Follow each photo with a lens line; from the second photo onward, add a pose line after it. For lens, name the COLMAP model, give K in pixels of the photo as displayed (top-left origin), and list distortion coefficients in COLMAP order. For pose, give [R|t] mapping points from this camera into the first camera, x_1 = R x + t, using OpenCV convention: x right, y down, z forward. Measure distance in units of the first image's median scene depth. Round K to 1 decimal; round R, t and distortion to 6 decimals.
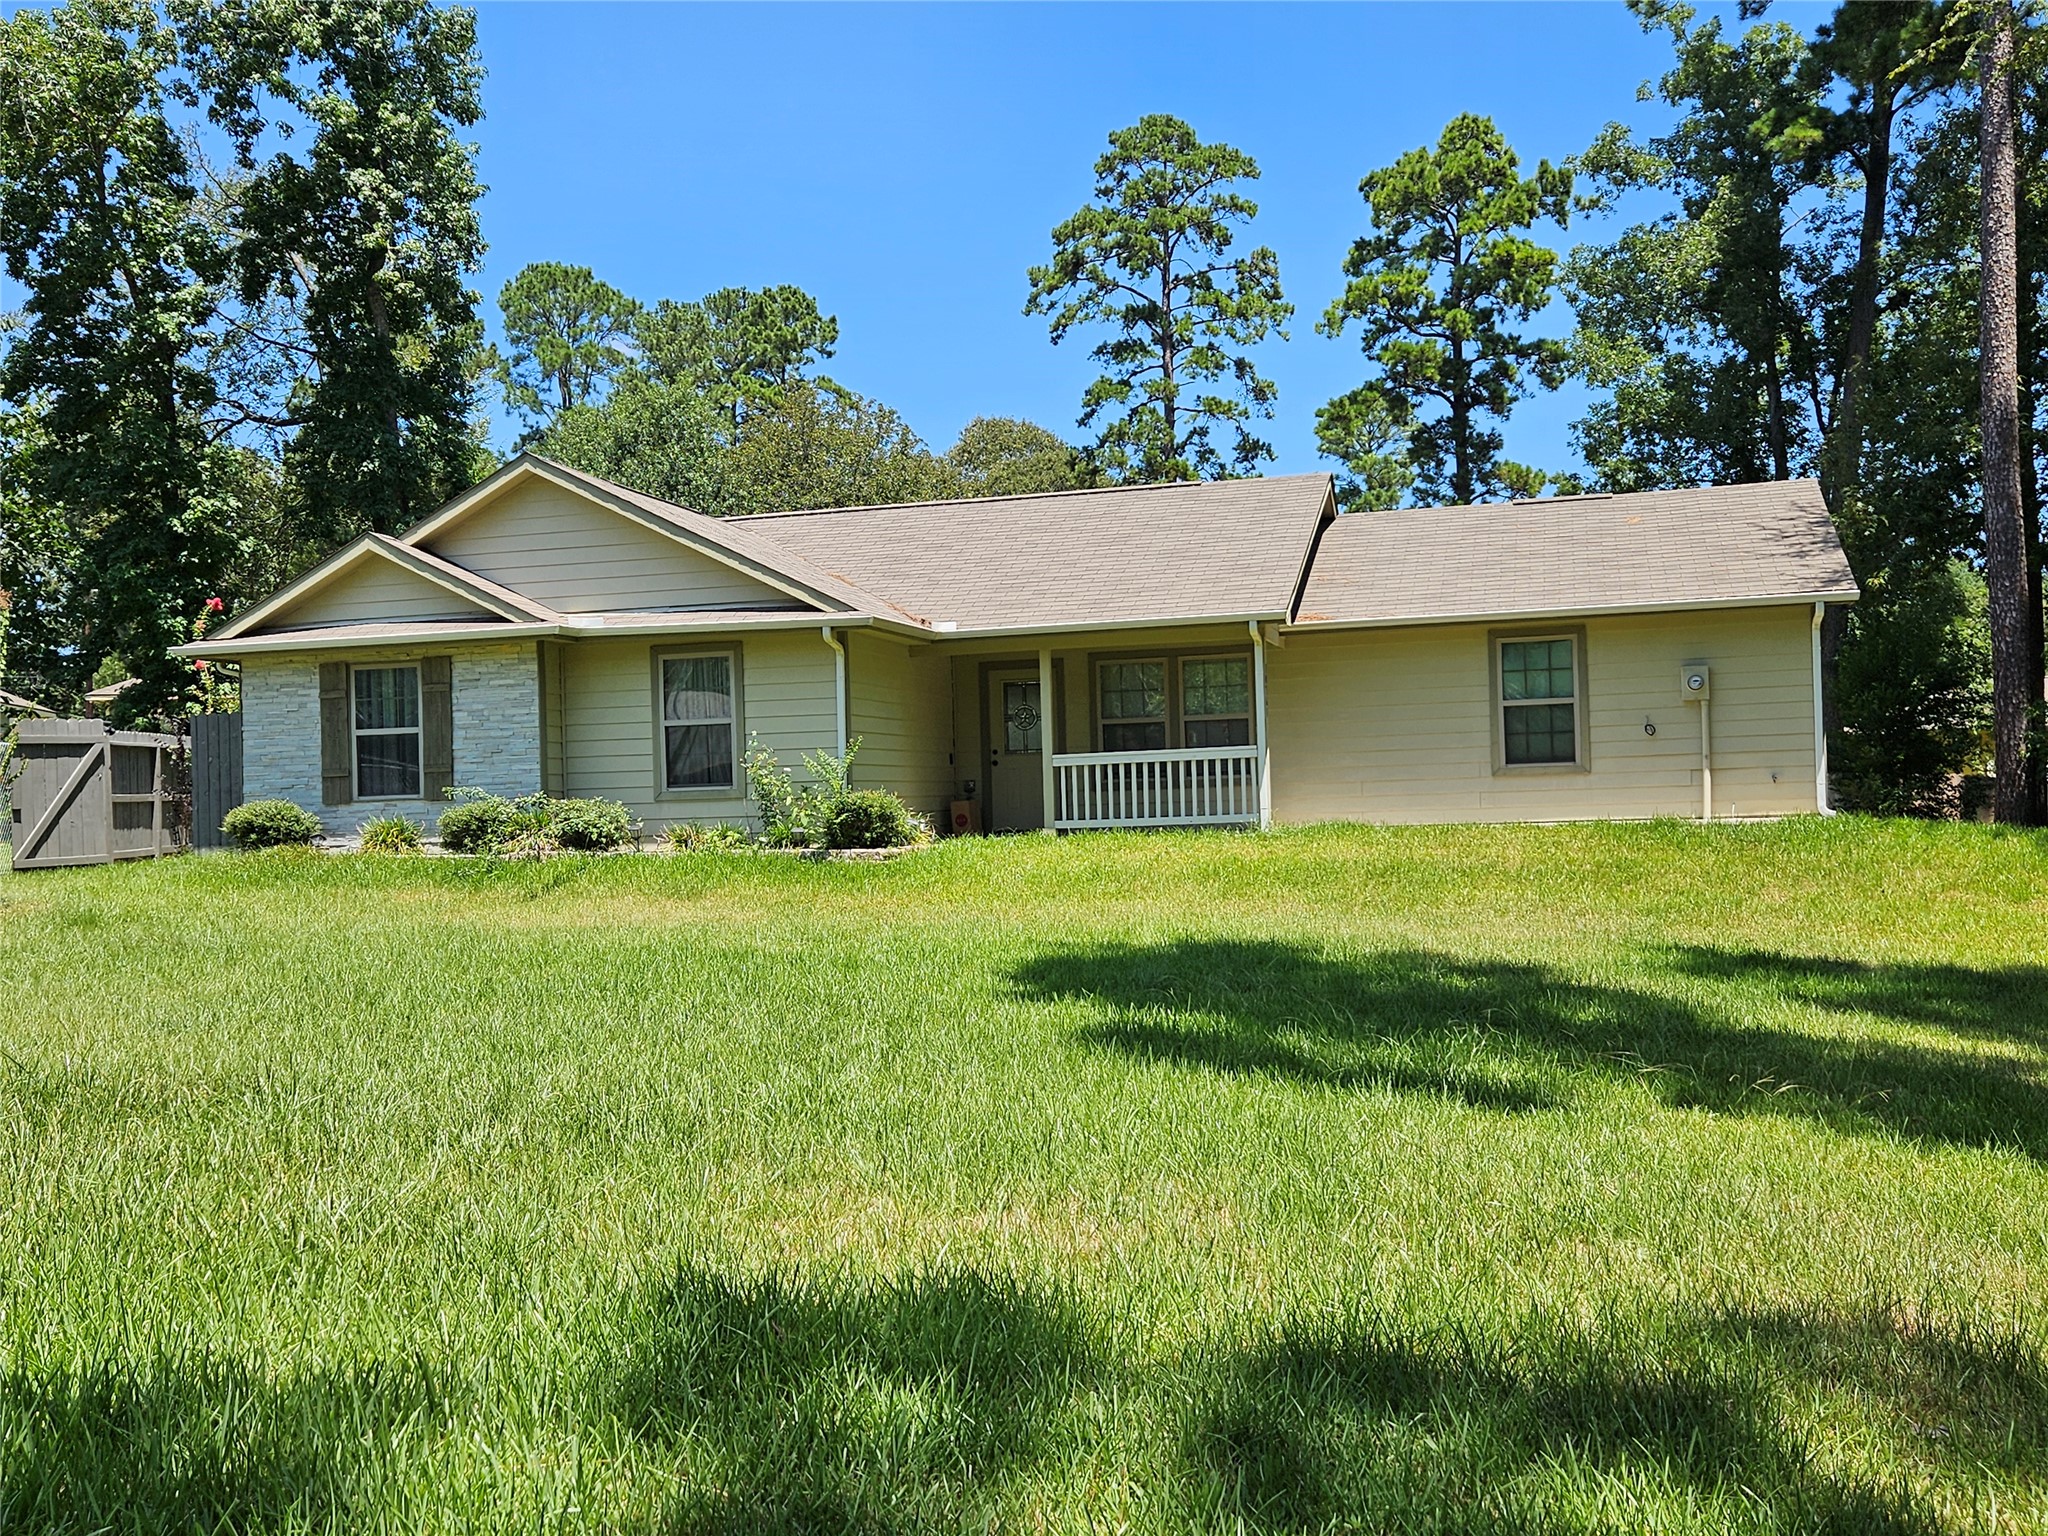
lens RADIAL K [[1982.5, 0, 1024.0], [0, 1982.5, 768.0], [0, 0, 1]] dist [0.067553, -0.020646]
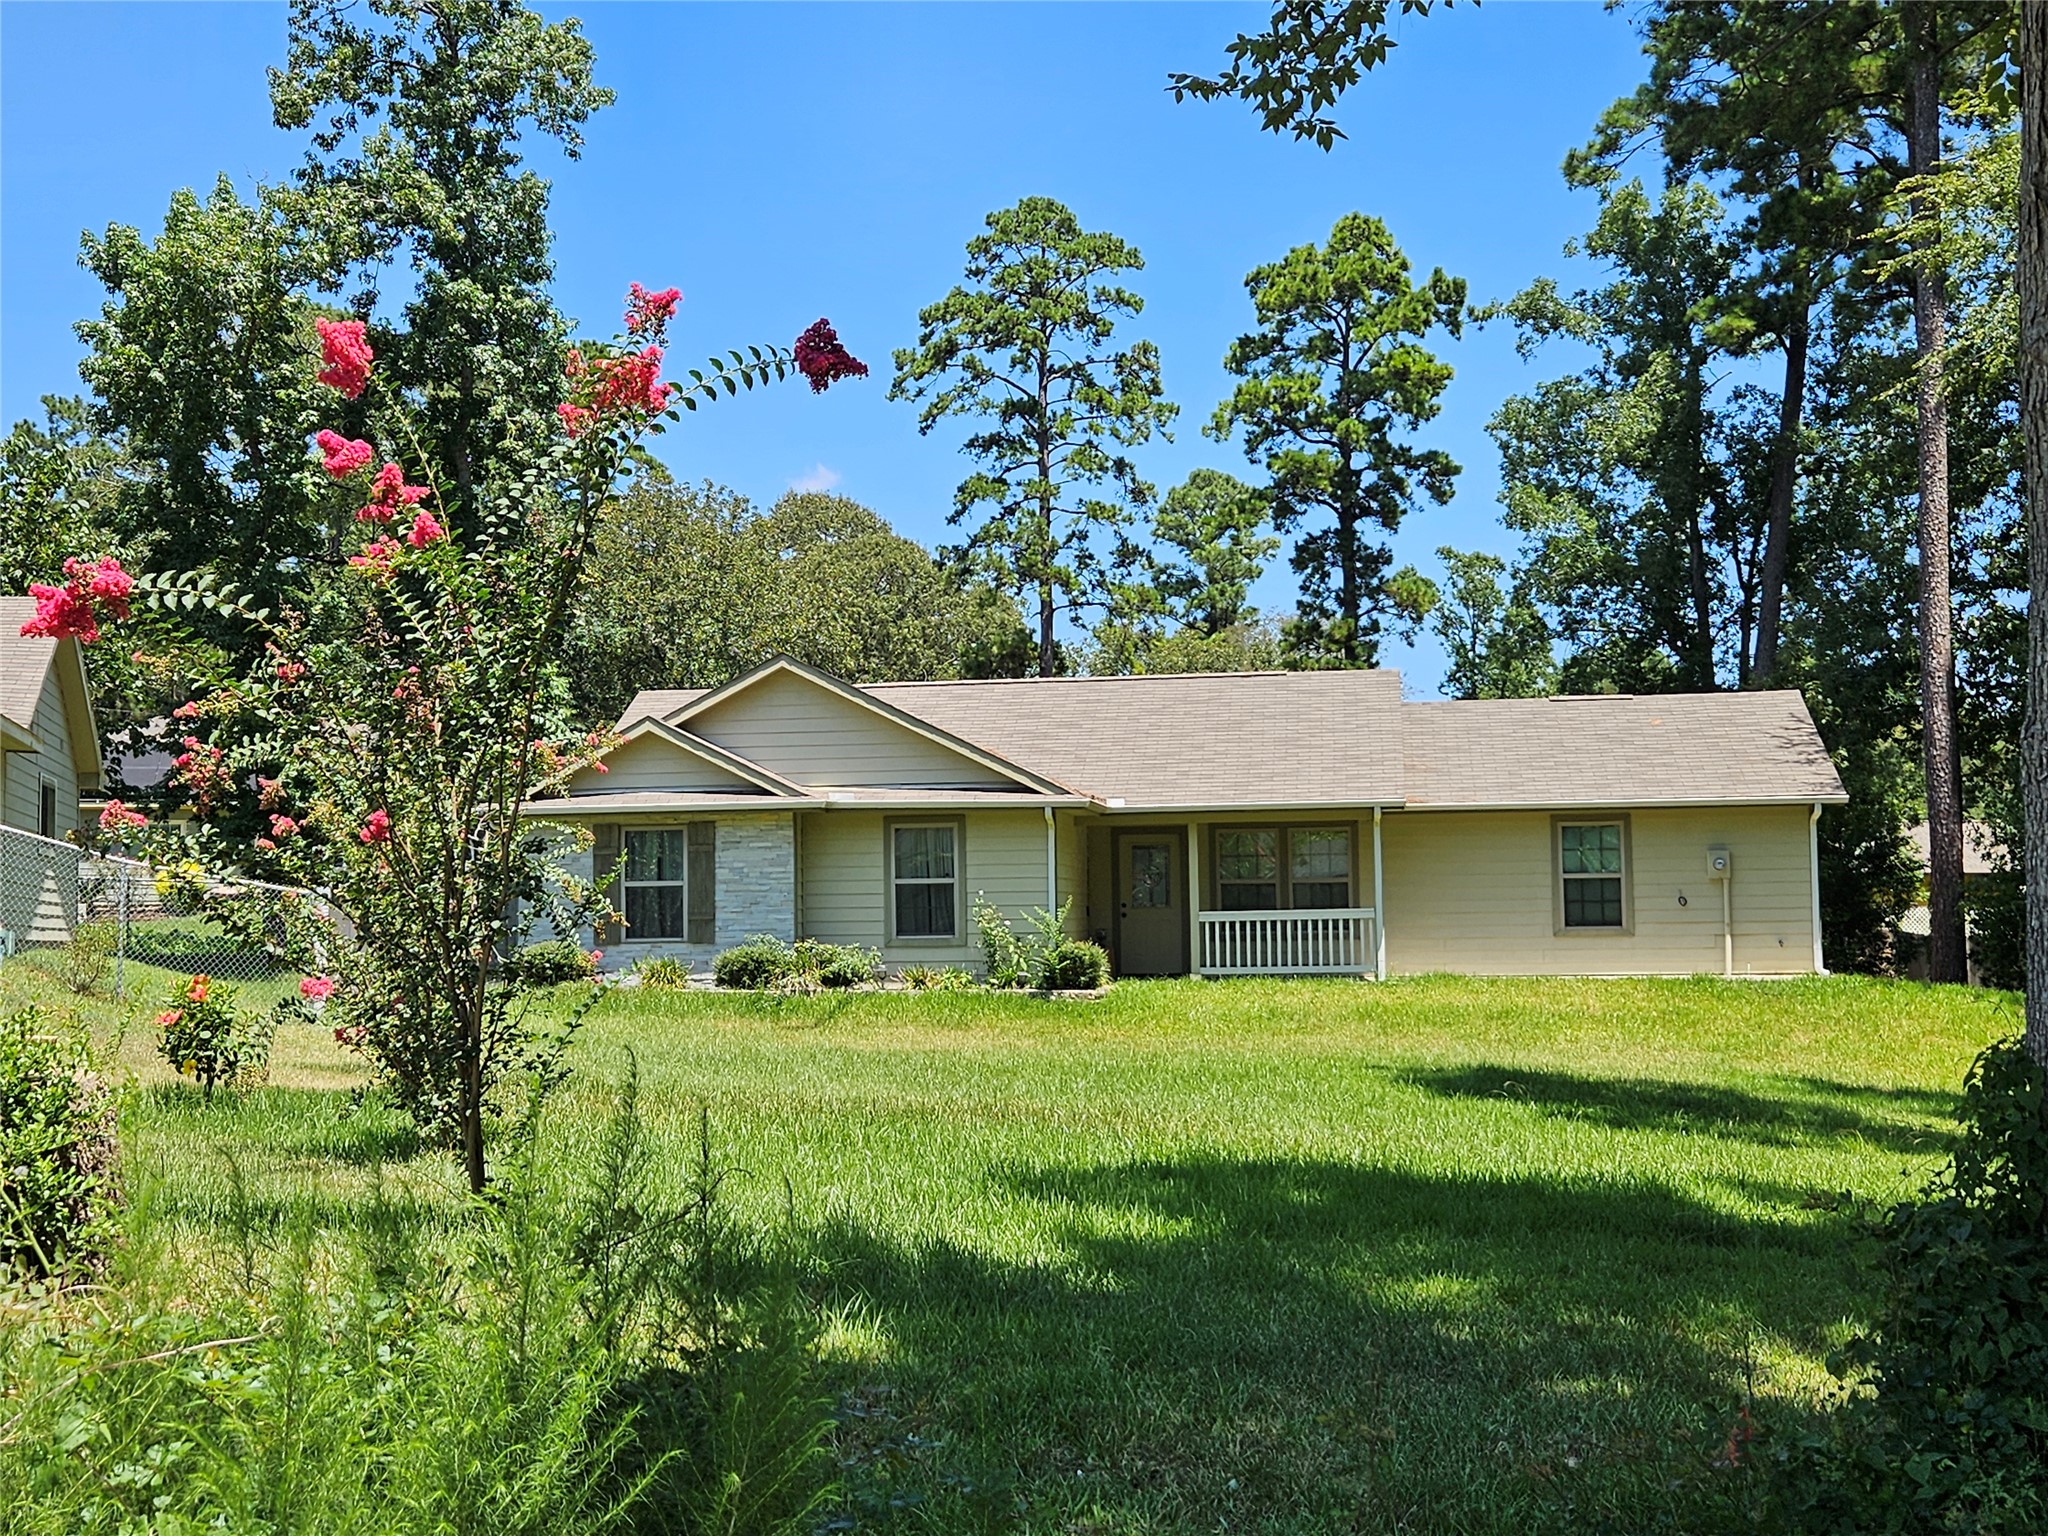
lens RADIAL K [[2453.9, 0, 1011.9], [0, 2453.9, 748.3], [0, 0, 1]] dist [0.080783, -0.041000]
pose [[0.991995, 0.025679, 0.123639, -0.084642], [-0.019123, 0.998362, -0.053917, -0.006957], [-0.124821, 0.051121, 0.990861, -0.135244]]
